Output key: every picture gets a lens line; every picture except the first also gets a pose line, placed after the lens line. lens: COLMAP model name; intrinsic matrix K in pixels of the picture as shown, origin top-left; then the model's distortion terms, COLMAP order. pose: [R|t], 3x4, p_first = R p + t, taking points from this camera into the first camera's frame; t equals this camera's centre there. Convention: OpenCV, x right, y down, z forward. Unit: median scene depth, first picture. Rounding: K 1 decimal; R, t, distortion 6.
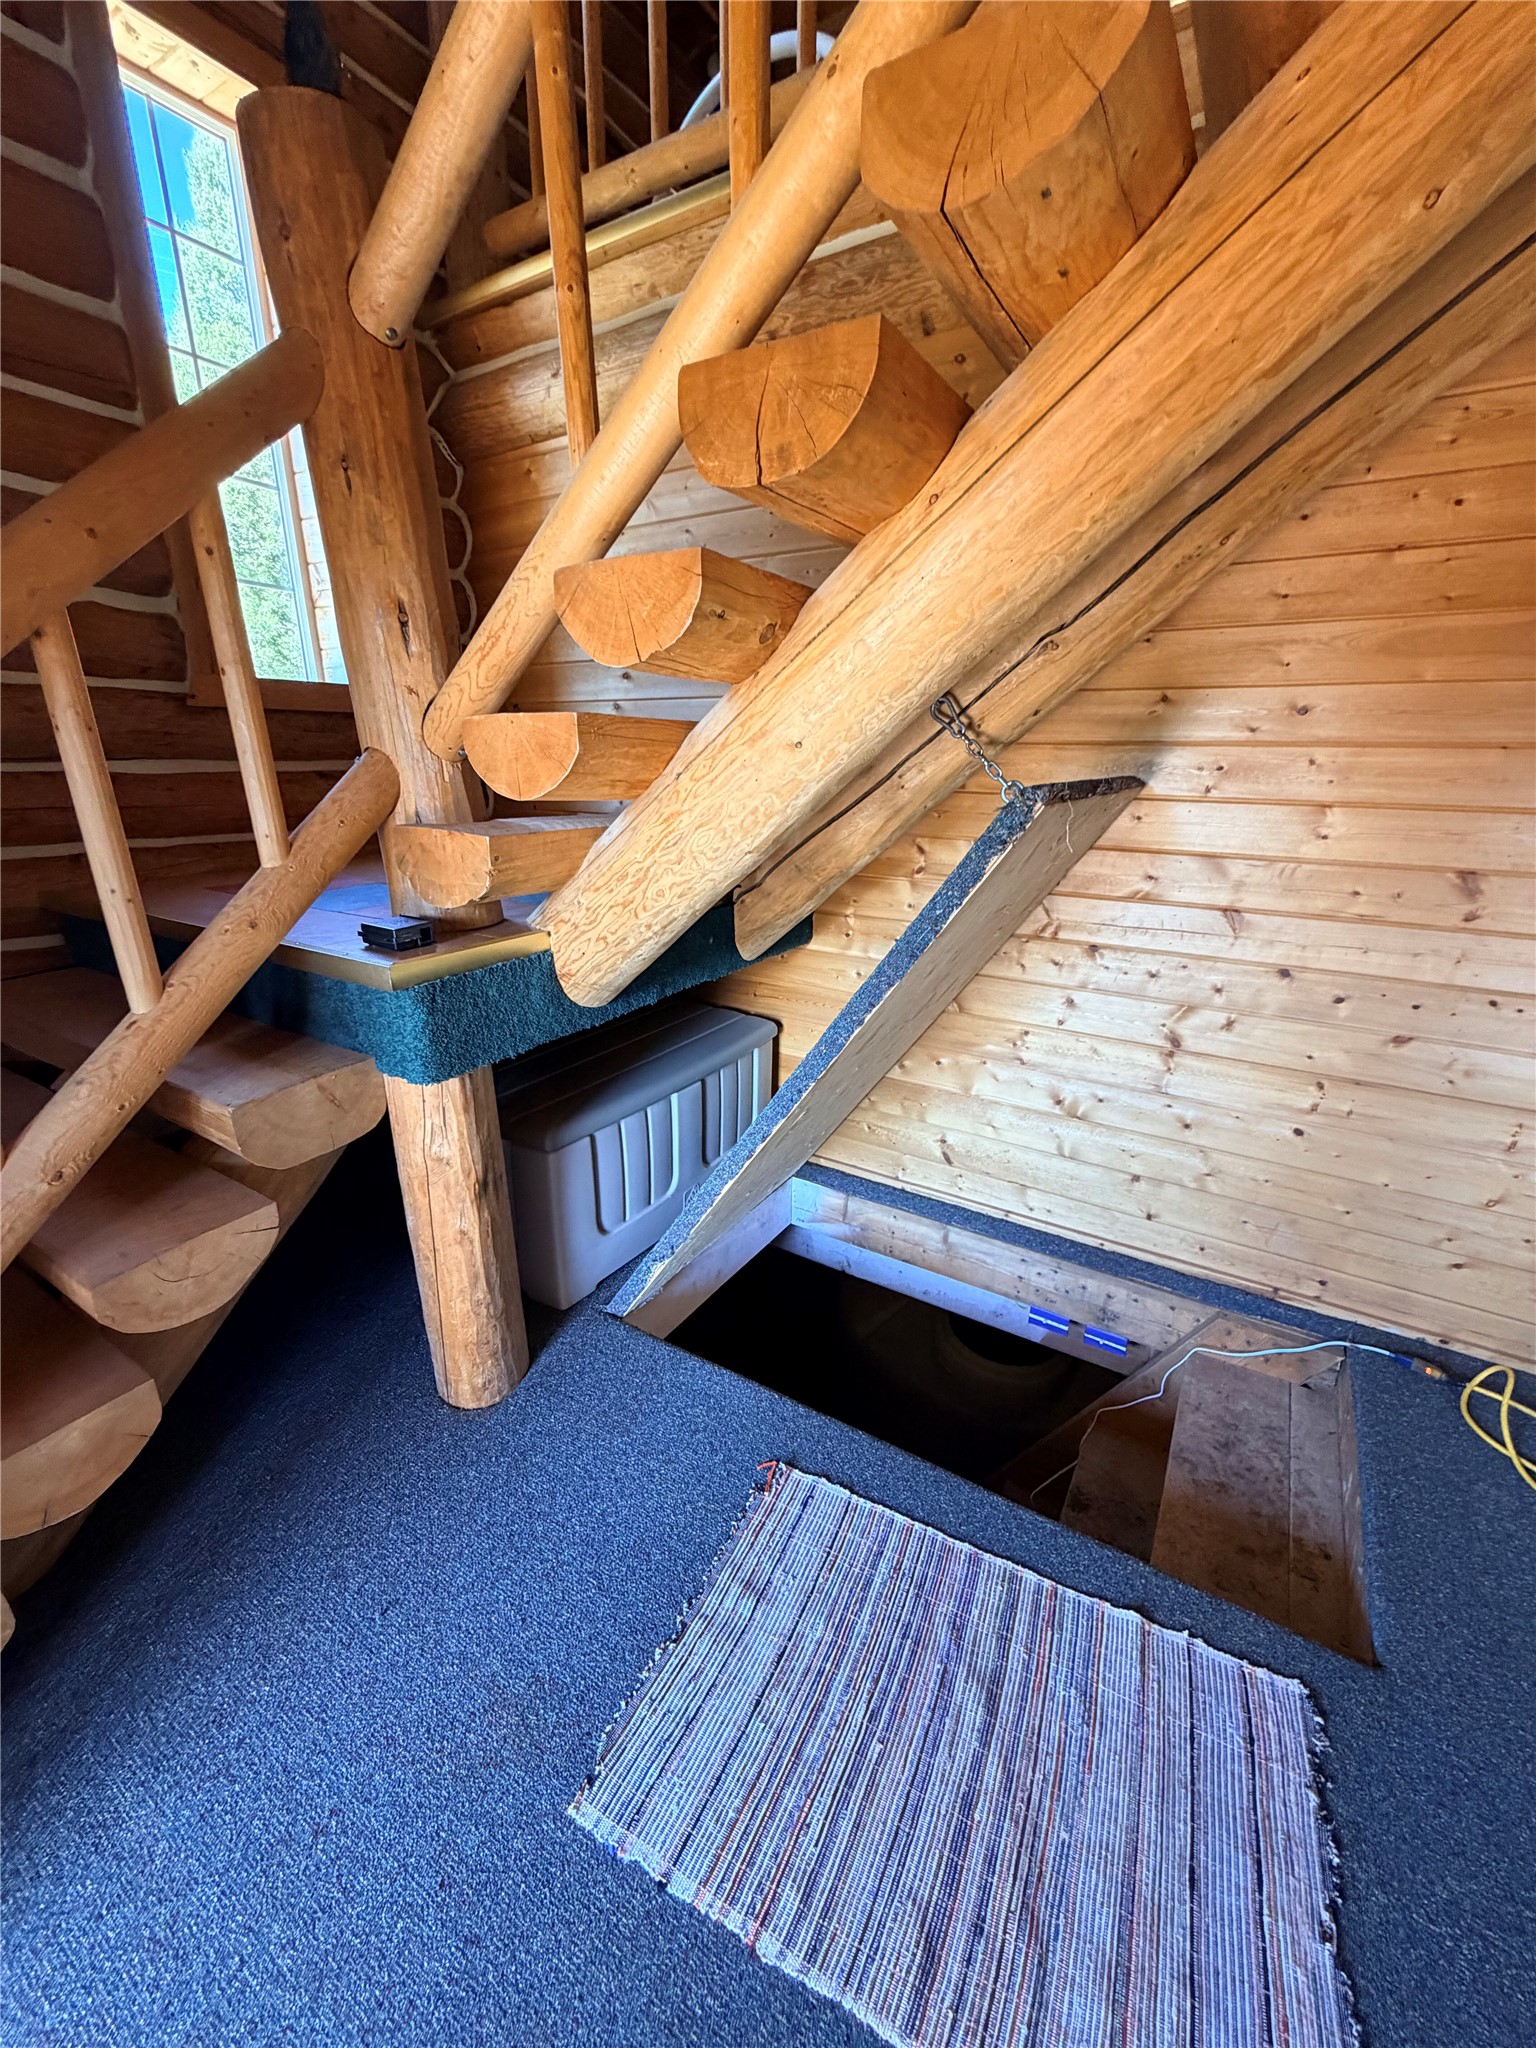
lens RADIAL K [[818.7, 0, 768.9], [0, 818.7, 1023.4], [0, 0, 1]] dist [0.003940, -0.000744]
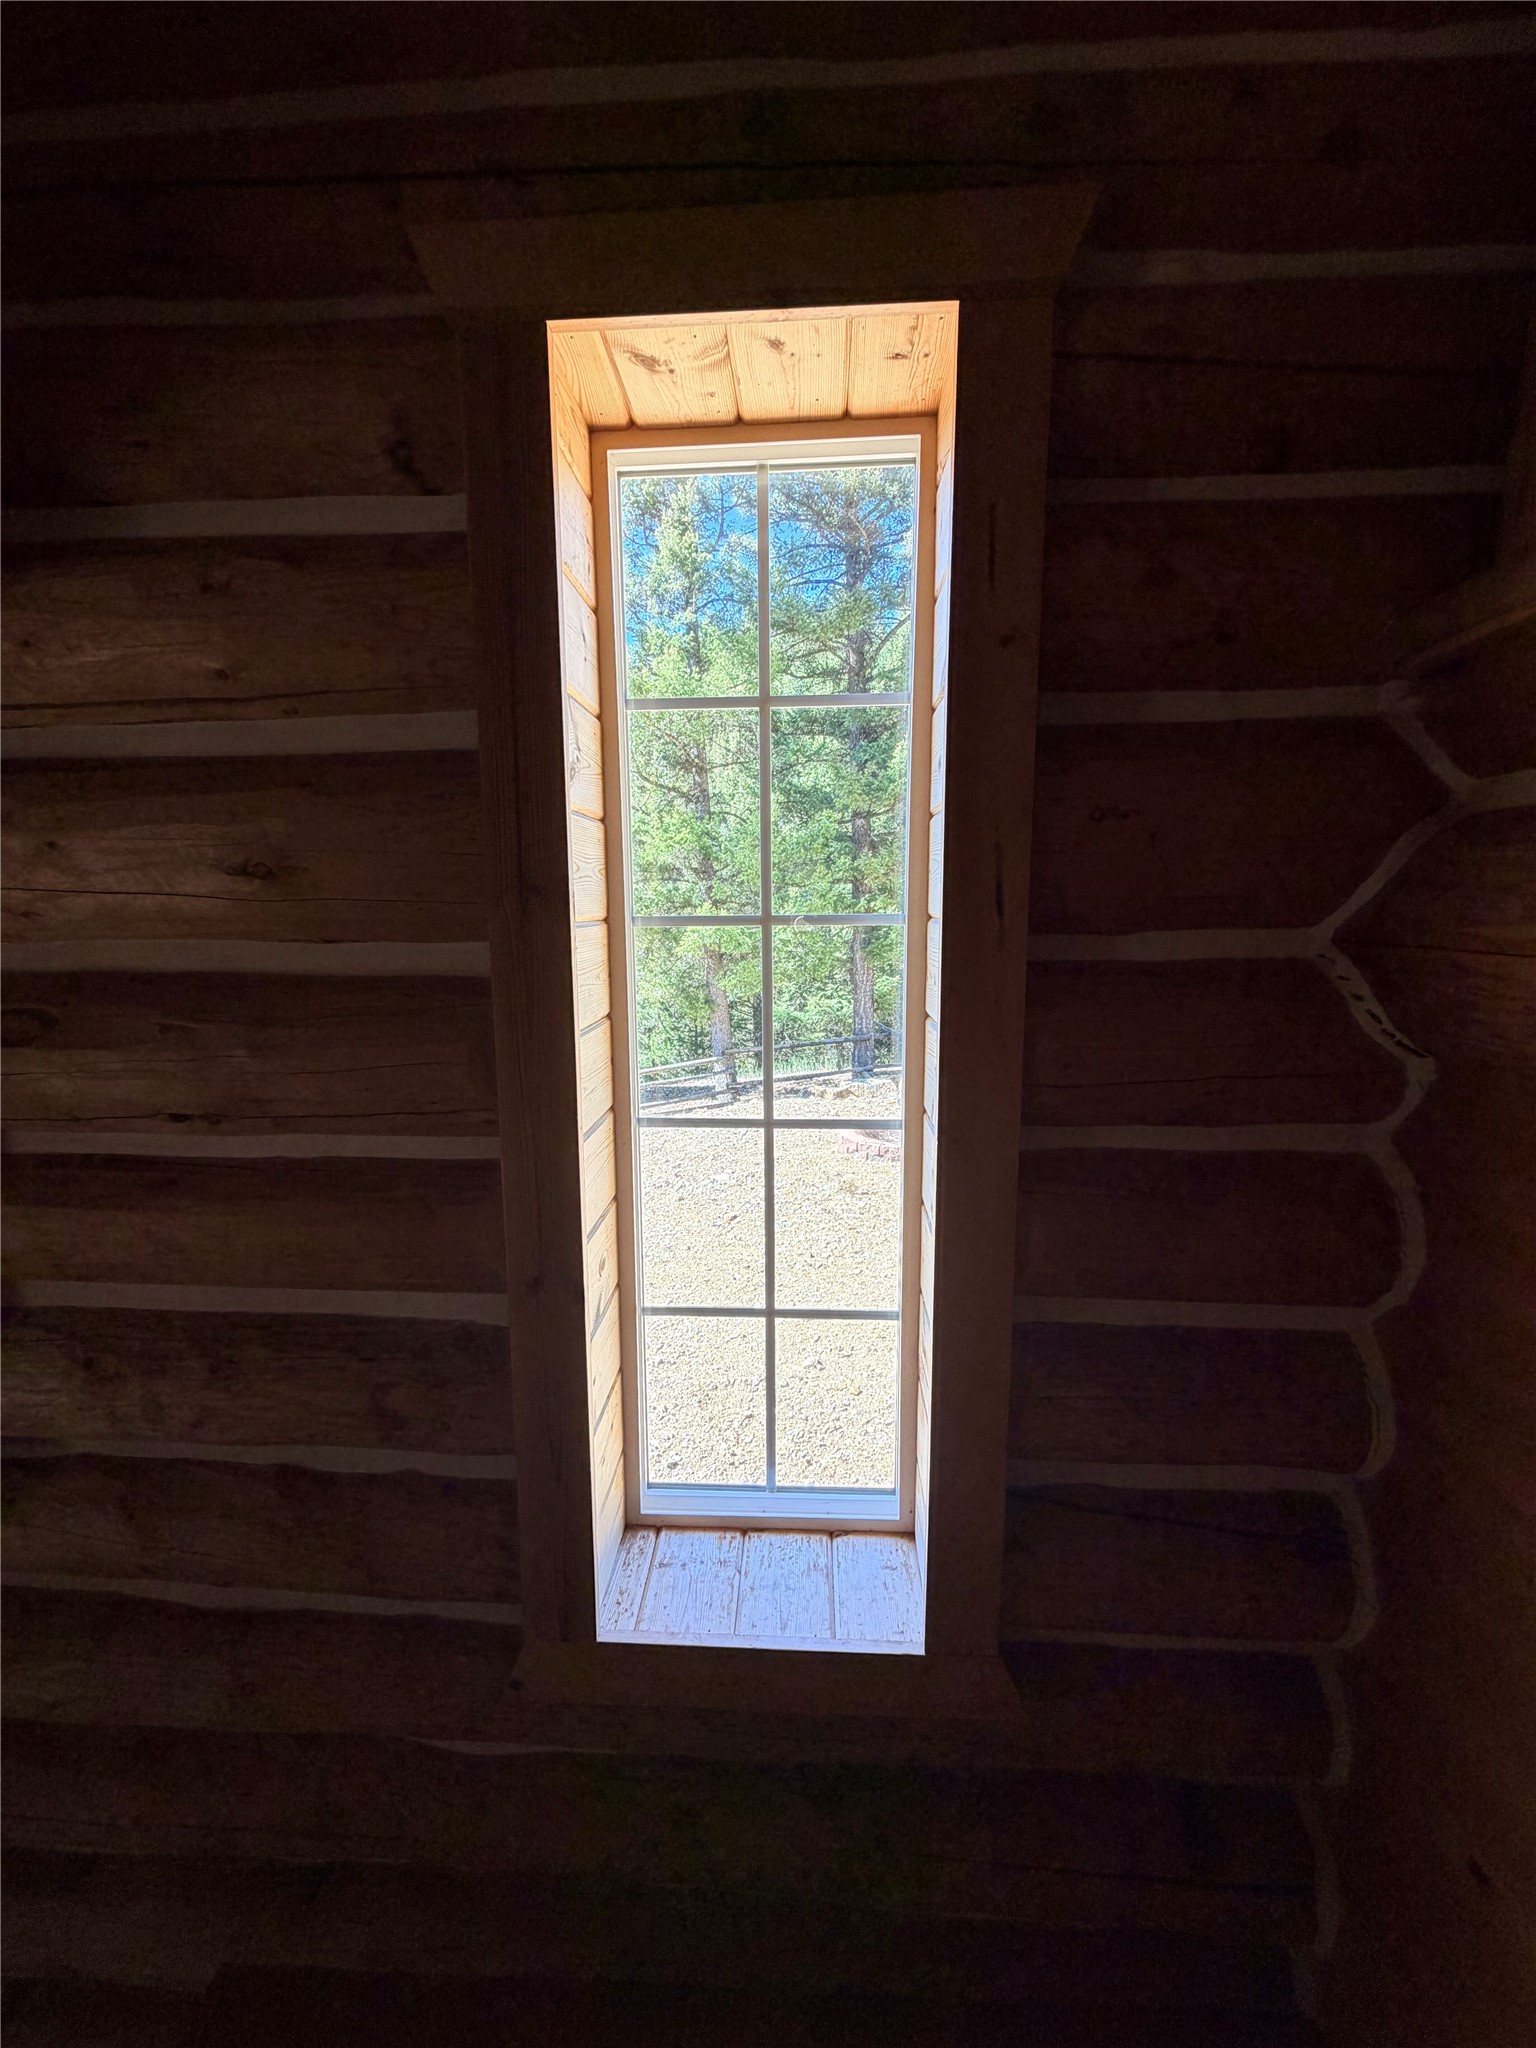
lens RADIAL K [[818.7, 0, 760.8], [0, 818.7, 1026.5], [0, 0, 1]] dist [0.003940, -0.000744]
pose [[0.472823, 0.114920, -0.873631, -0.321814], [-0.266255, 0.963747, -0.017328, -0.858883], [0.839968, 0.240802, 0.486280, 0.901836]]
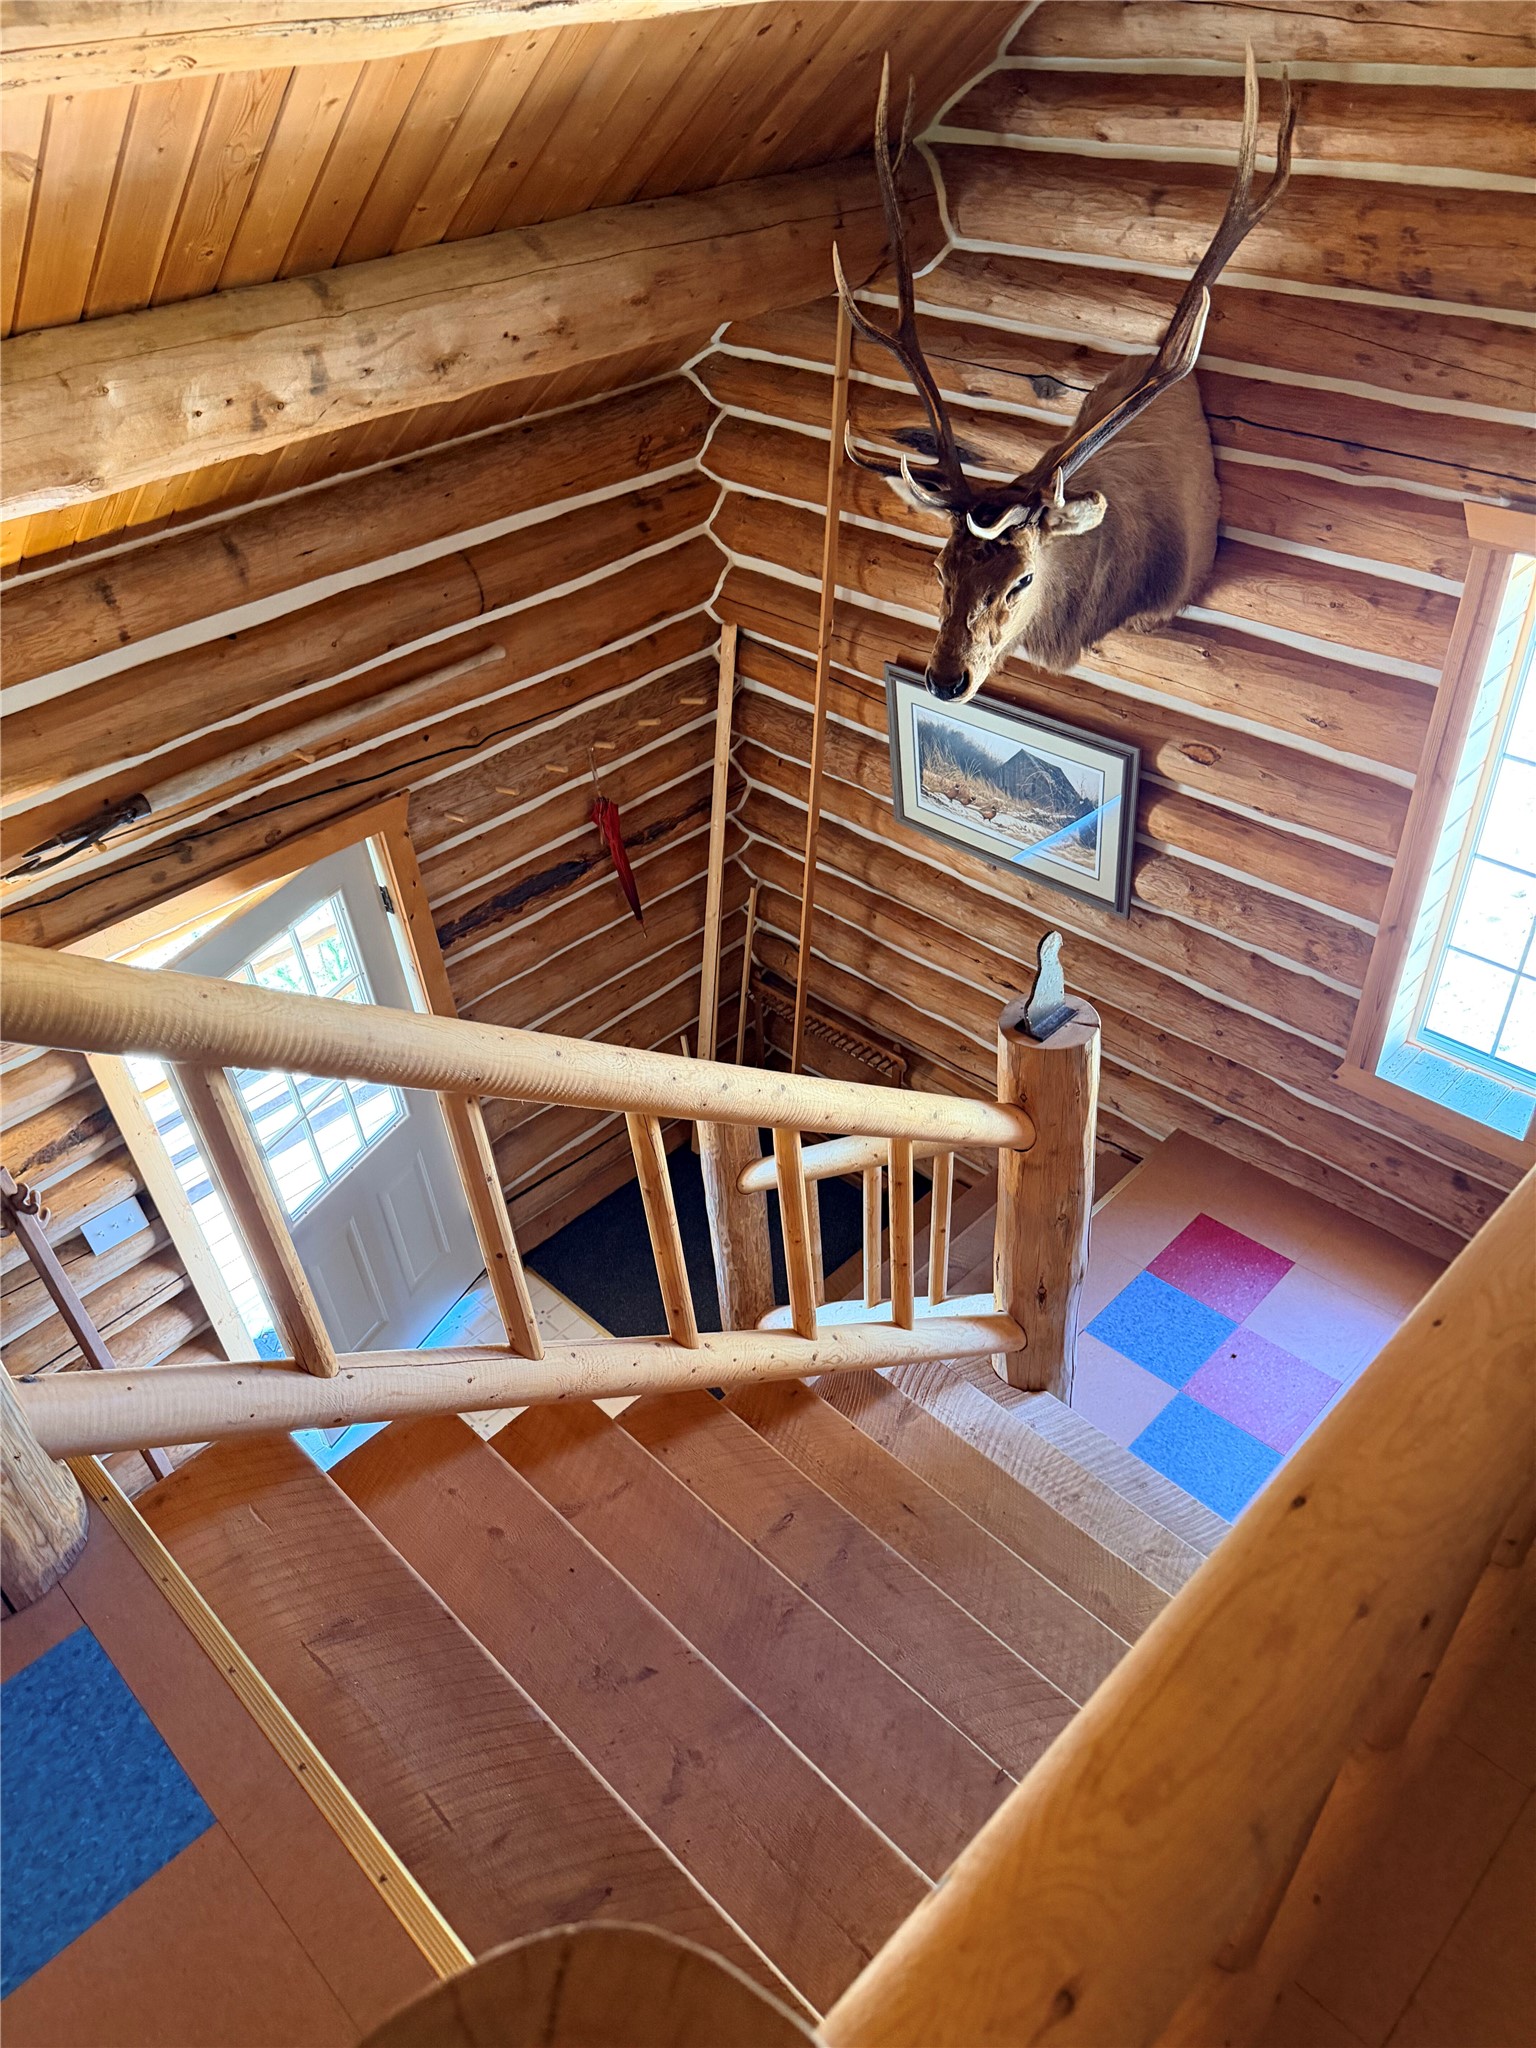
lens RADIAL K [[1451.6, 0, 770.0], [0, 1451.6, 1033.9], [0, 0, 1]] dist [0.071052, -0.096397]
pose [[-0.229053, 0.609516, -0.758963, 0.893415], [-0.253996, 0.715256, 0.651071, -1.600946], [0.939692, 0.341904, -0.009017, 0.380308]]
